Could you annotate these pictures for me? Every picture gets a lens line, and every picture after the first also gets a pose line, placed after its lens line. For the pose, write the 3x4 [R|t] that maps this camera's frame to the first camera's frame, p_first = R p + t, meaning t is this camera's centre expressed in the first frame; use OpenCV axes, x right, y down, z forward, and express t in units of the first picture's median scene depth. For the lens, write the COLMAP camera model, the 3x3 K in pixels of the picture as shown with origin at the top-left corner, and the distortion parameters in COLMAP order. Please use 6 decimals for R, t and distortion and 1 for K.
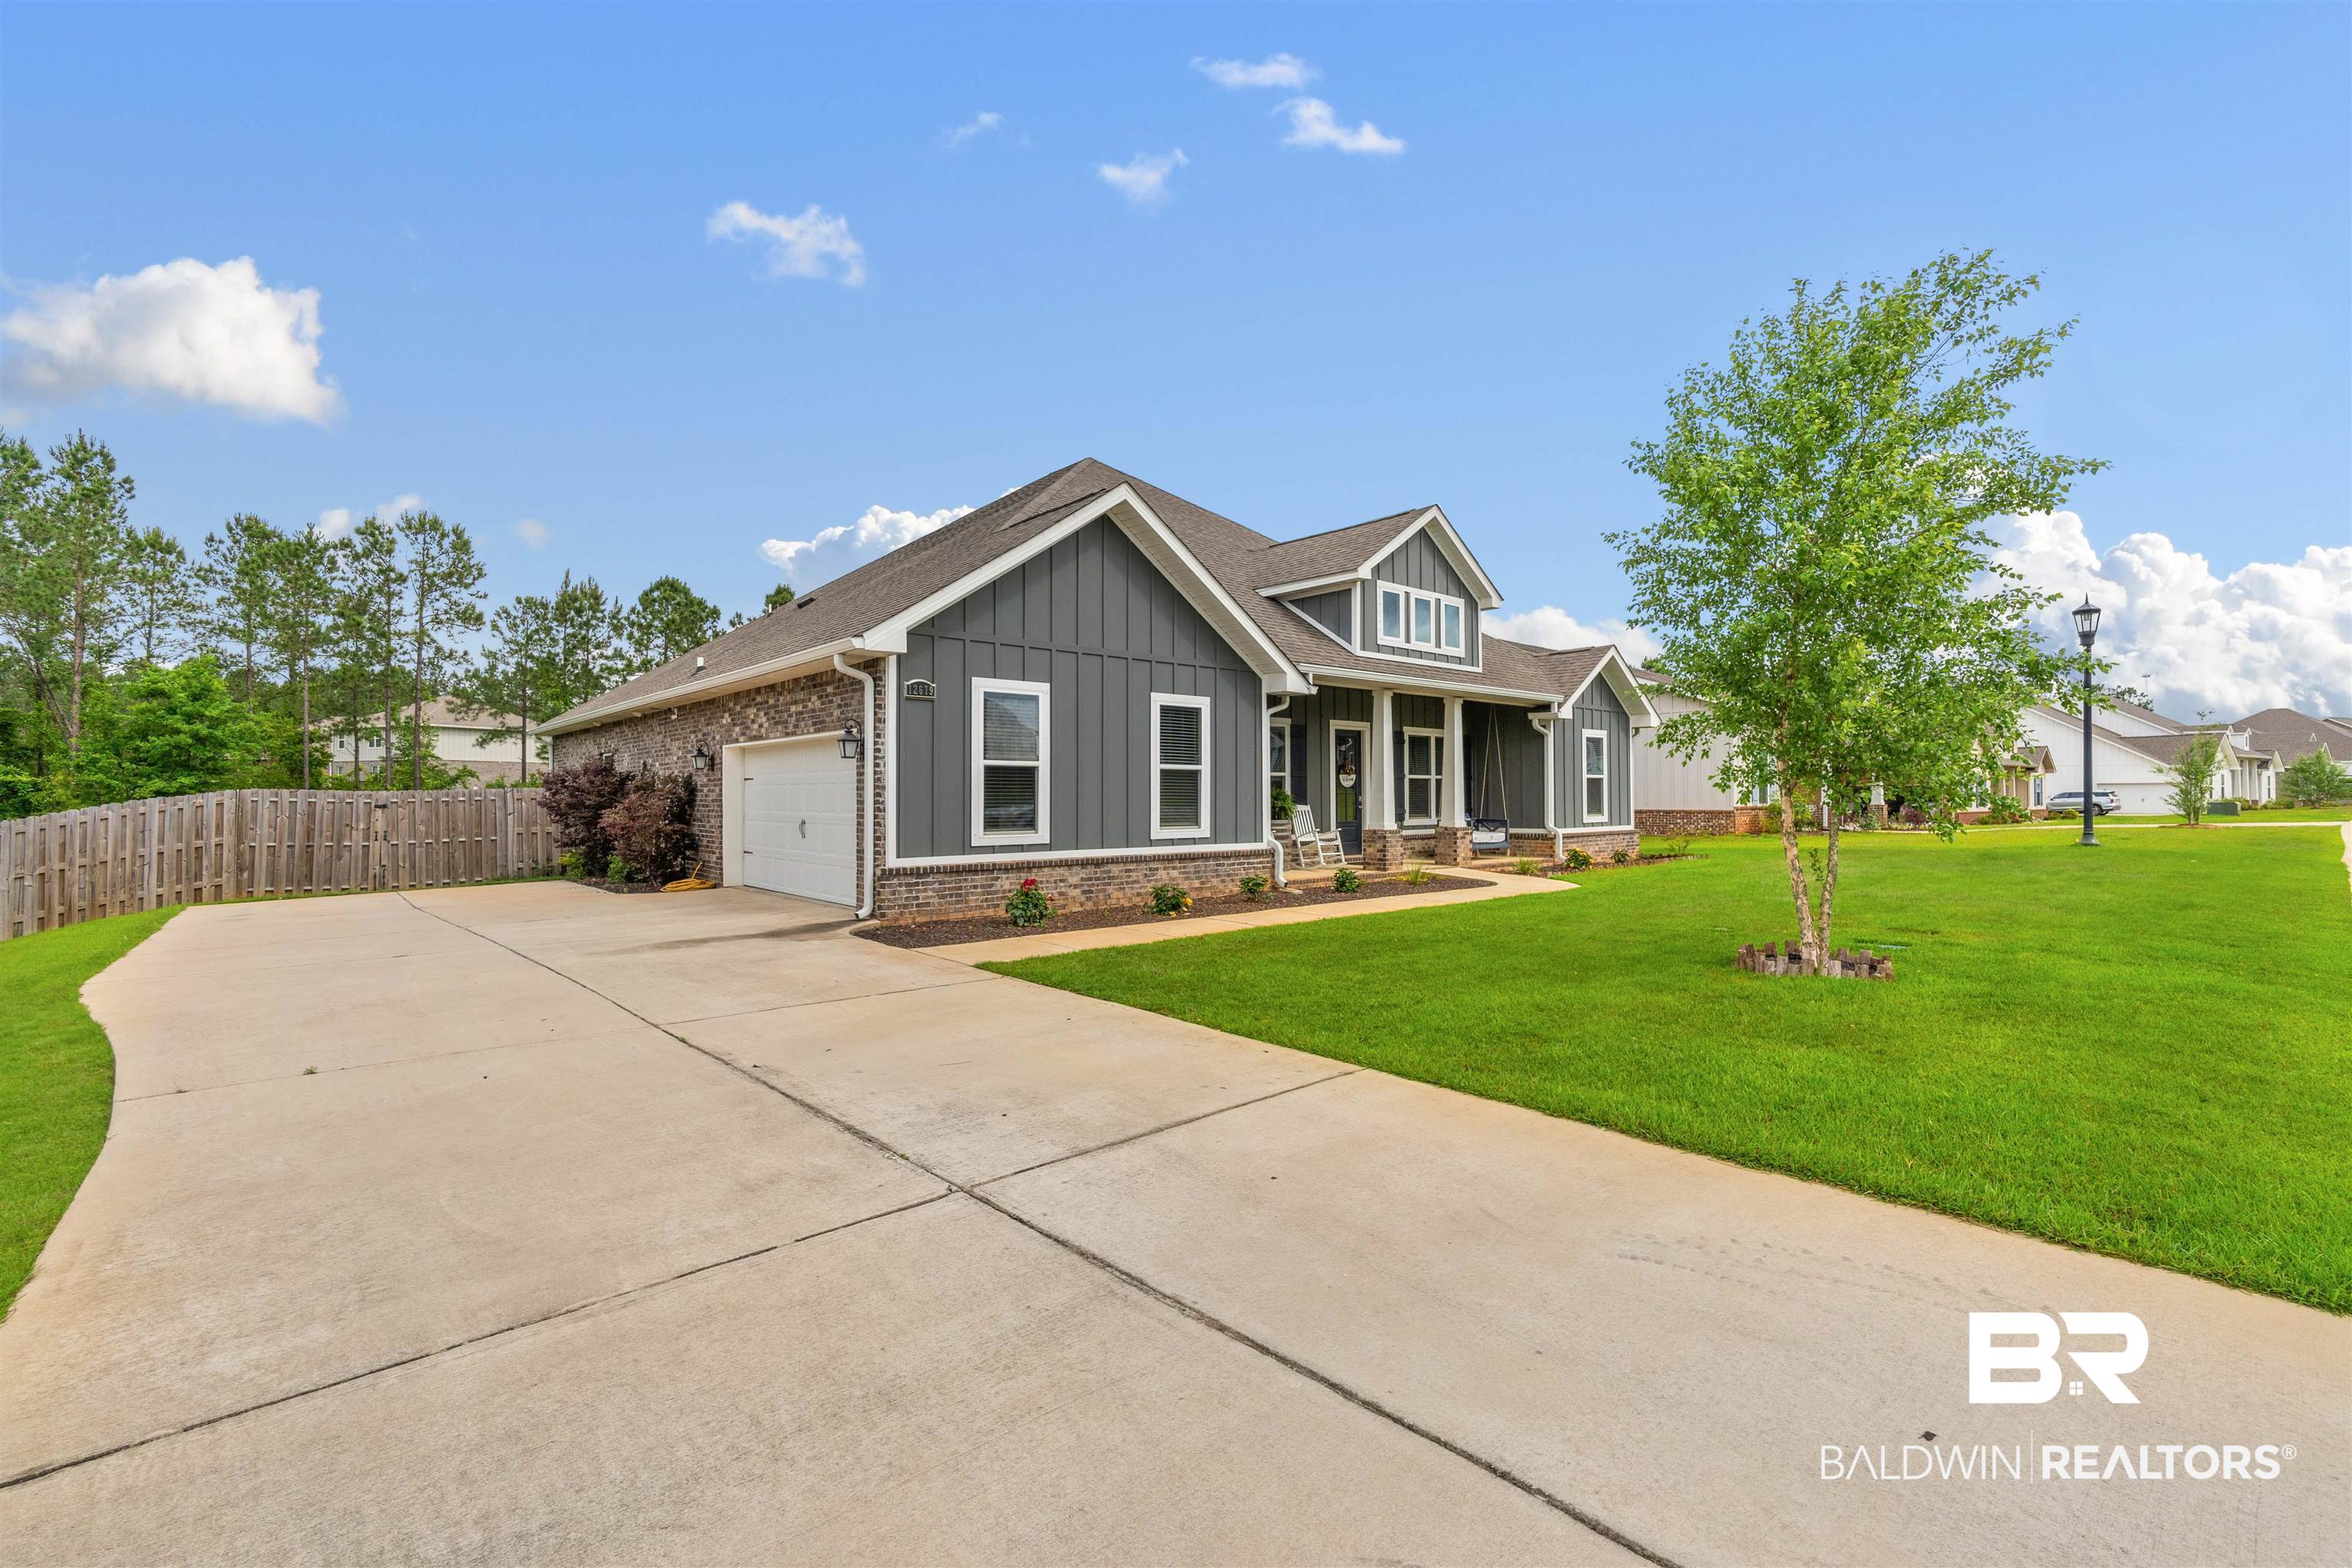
lens RADIAL K [[1029.4, 0, 1209.2], [0, 1029.4, 775.0], [0, 0, 1]] dist [-0.003013, 0.000326]
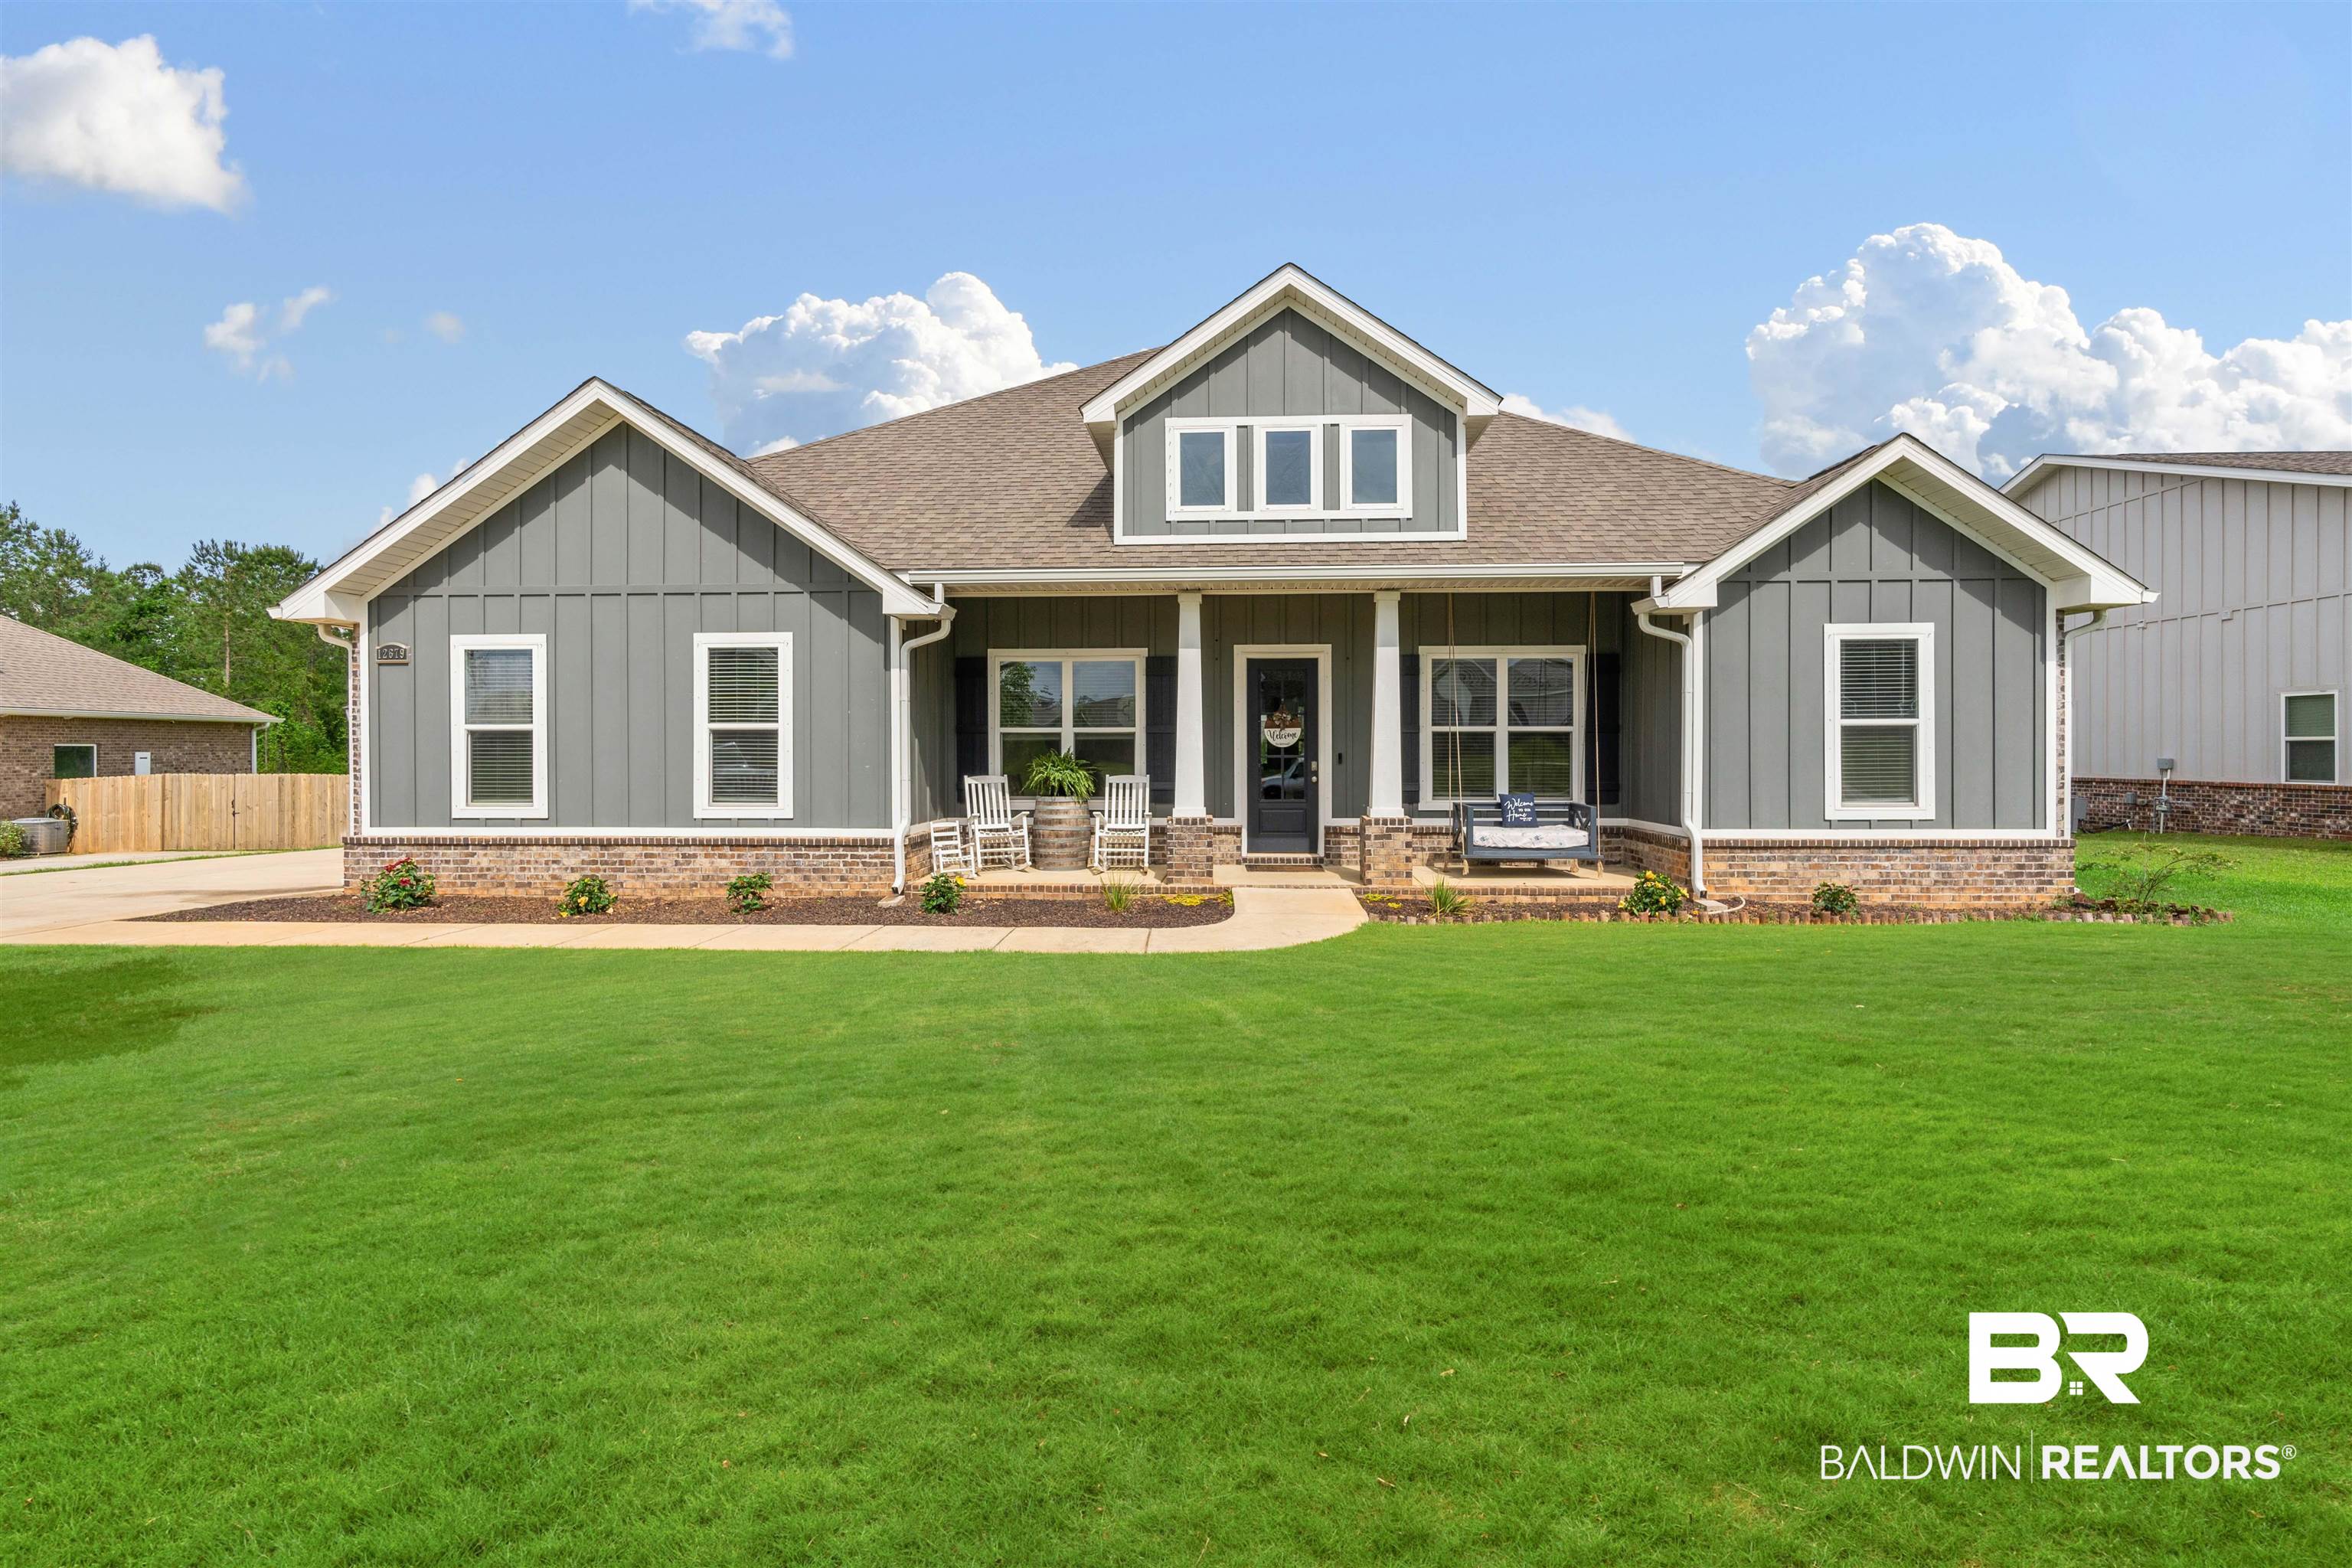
lens RADIAL K [[1029.4, 0, 1206.8], [0, 1029.4, 759.2], [0, 0, 1]] dist [-0.003013, 0.000326]
pose [[0.704972, -0.001723, -0.709233, 0.622650], [0.014722, 0.999817, 0.012205, 0.010330], [0.709082, -0.019046, 0.704869, 0.570948]]
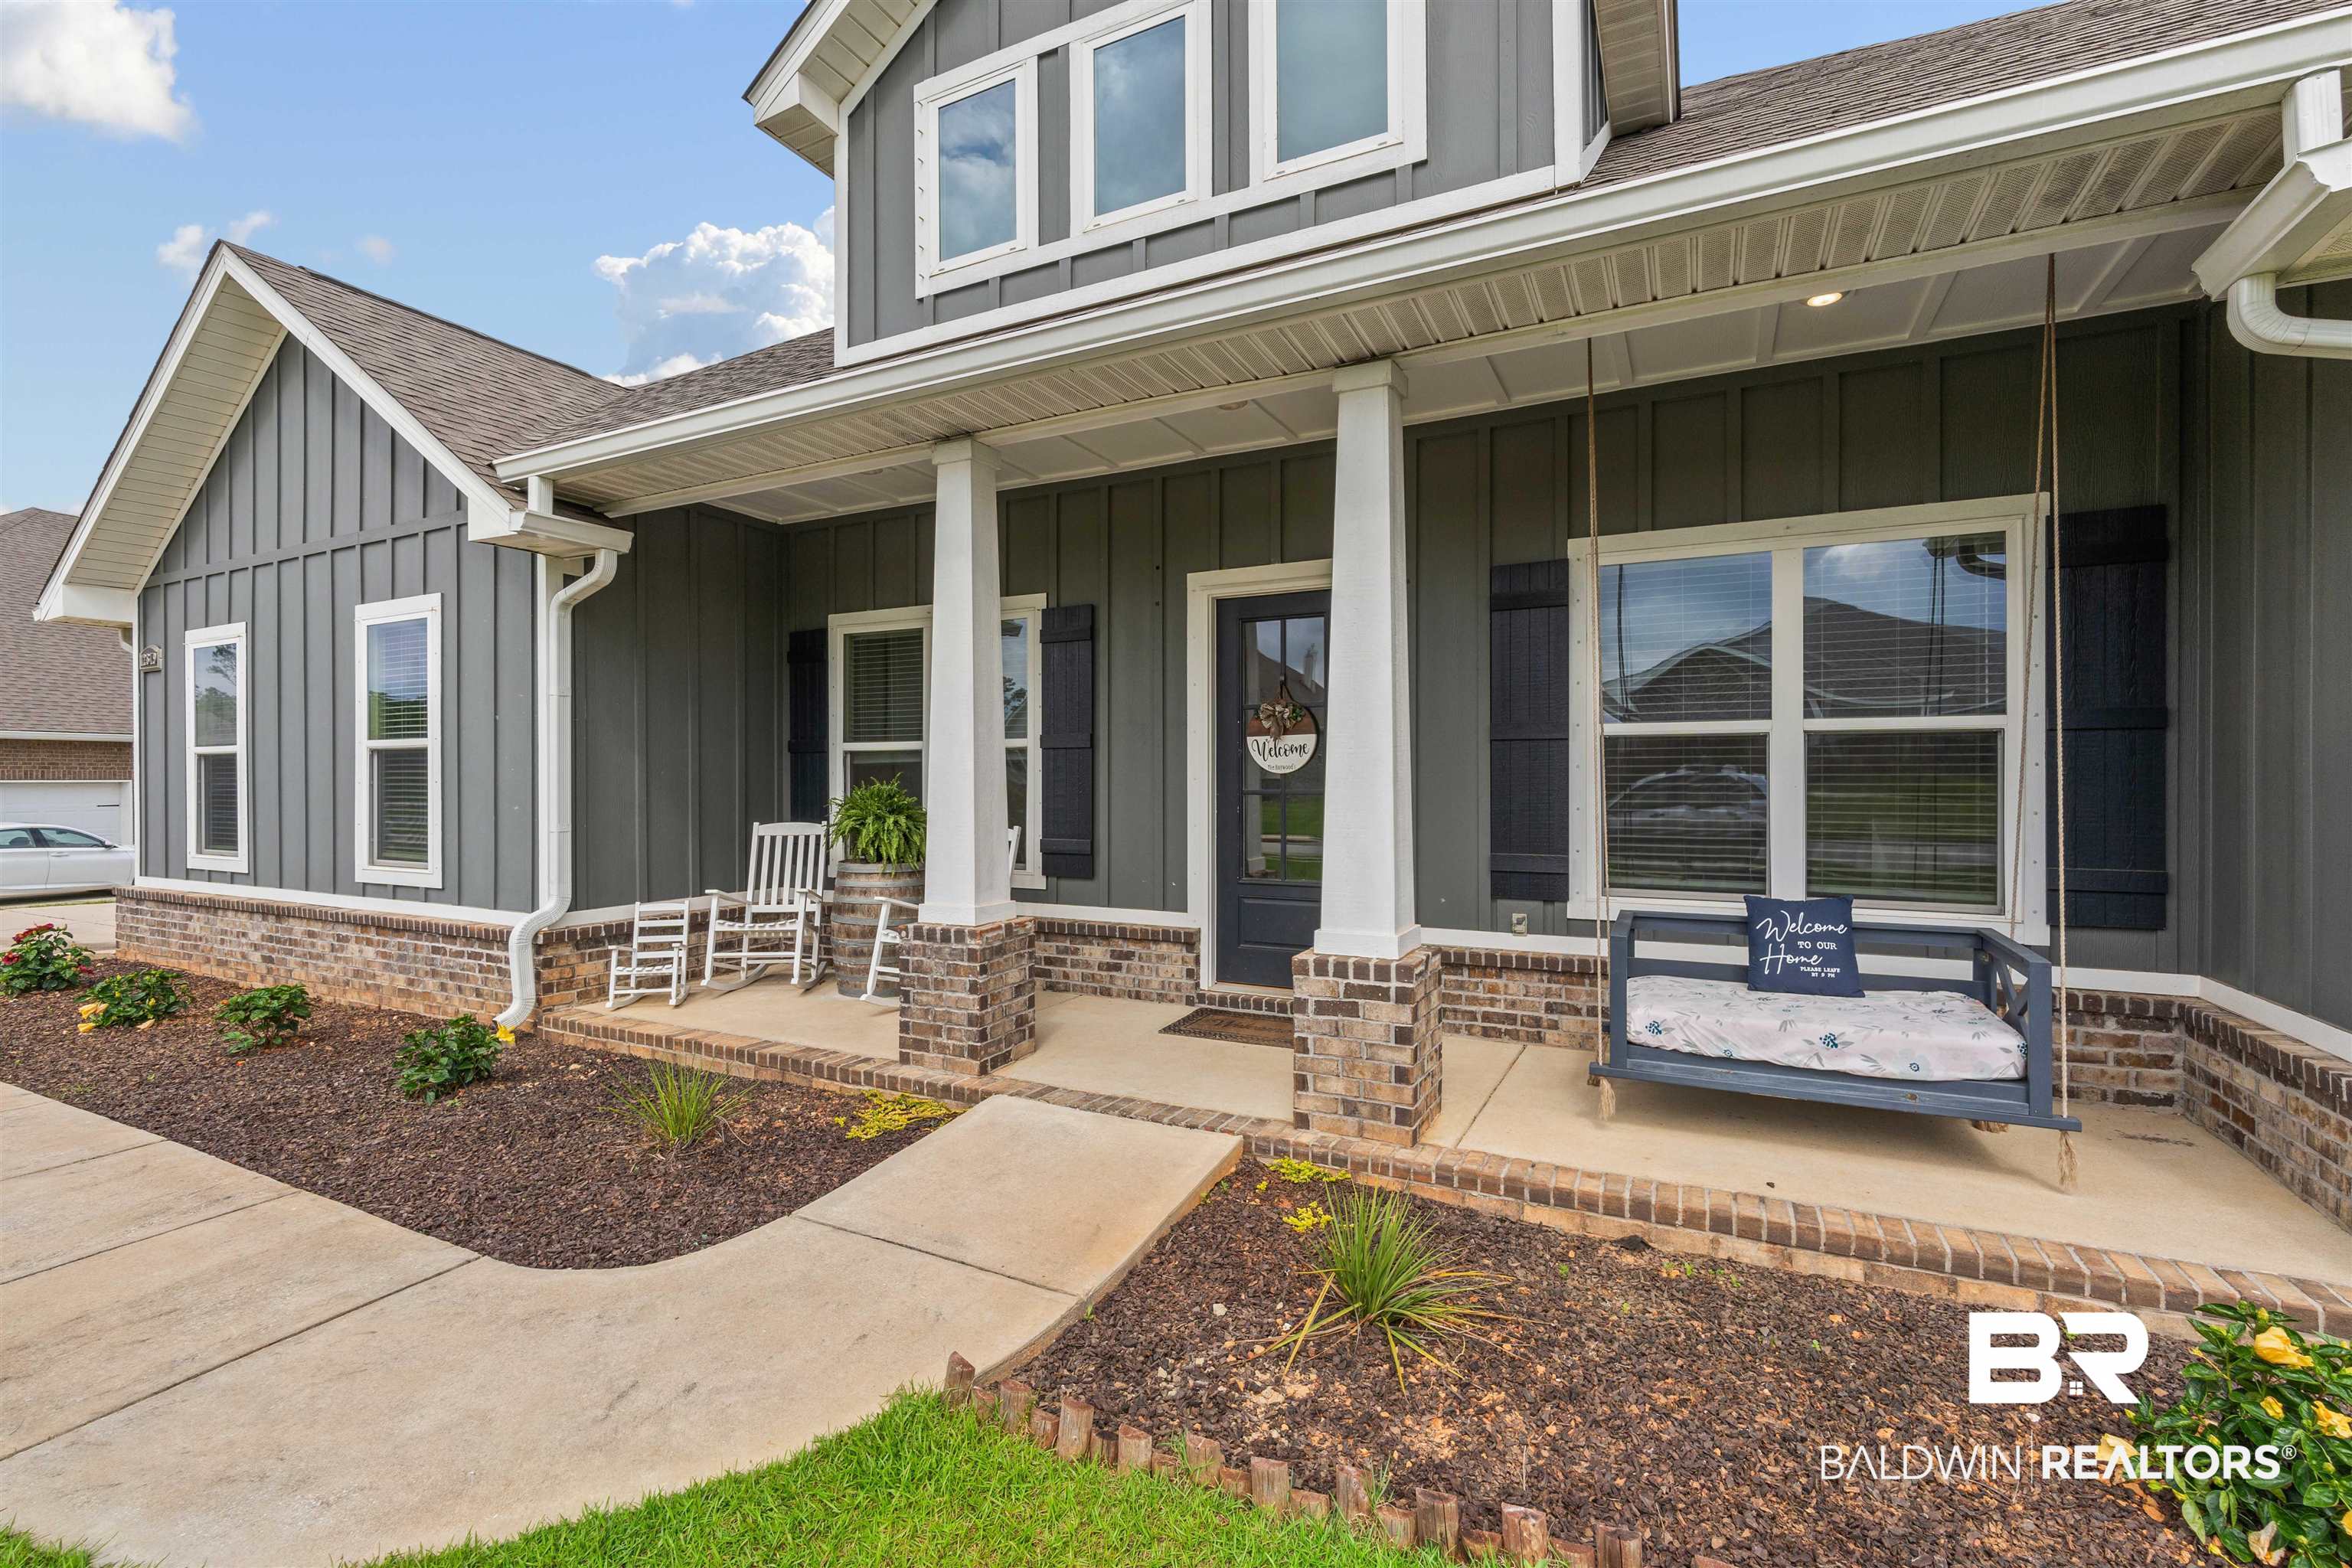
lens RADIAL K [[1029.4, 0, 1181.5], [0, 1029.4, 786.8], [0, 0, 1]] dist [-0.003013, 0.000326]
pose [[0.350797, 0.000165, -0.936451, 0.468519], [0.016805, 0.999838, 0.006471, 0.013313], [0.936301, -0.018007, 0.350738, 0.961392]]
